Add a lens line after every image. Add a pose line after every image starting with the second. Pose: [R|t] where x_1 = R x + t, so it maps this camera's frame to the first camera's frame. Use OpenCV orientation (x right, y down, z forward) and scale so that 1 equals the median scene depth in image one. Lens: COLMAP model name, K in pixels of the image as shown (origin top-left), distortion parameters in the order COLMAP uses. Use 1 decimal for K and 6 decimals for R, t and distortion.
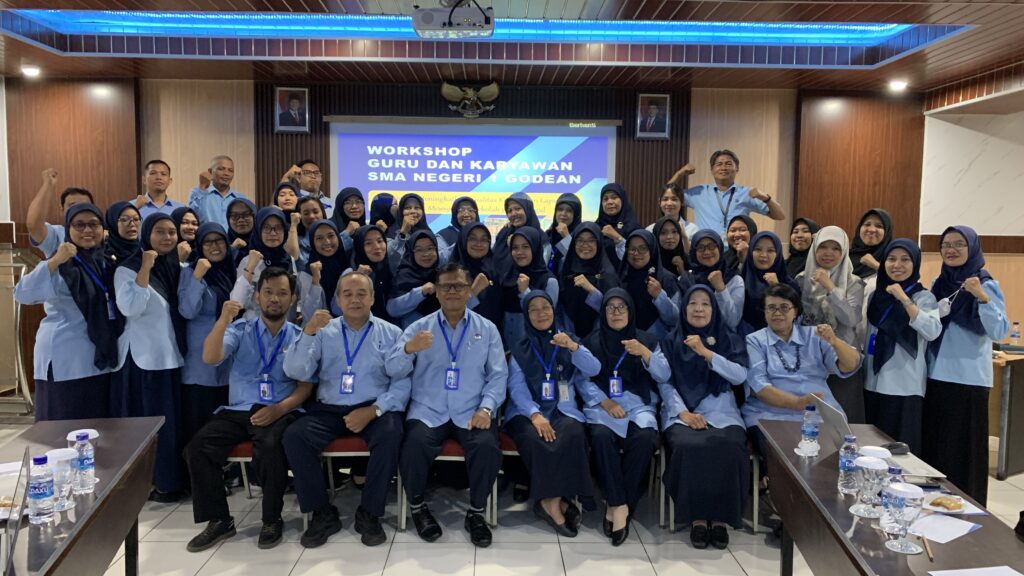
lens RADIAL K [[773.6, 0, 511.8], [0, 773.6, 287.5], [0, 0, 1]] dist [0.051148, -0.009840]
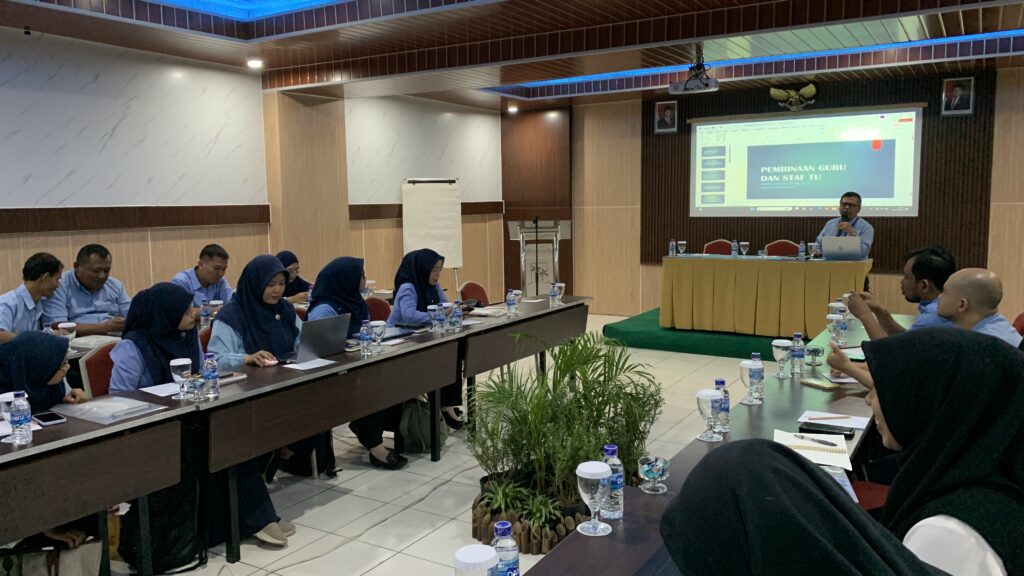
lens RADIAL K [[773.6, 0, 514.5], [0, 773.6, 286.9], [0, 0, 1]] dist [0.051148, -0.009840]
pose [[0.855002, 0.034266, -0.517491, 0.234039], [-0.025978, 0.999392, 0.023254, 0.057423], [0.517973, -0.006439, 0.855373, -0.369209]]
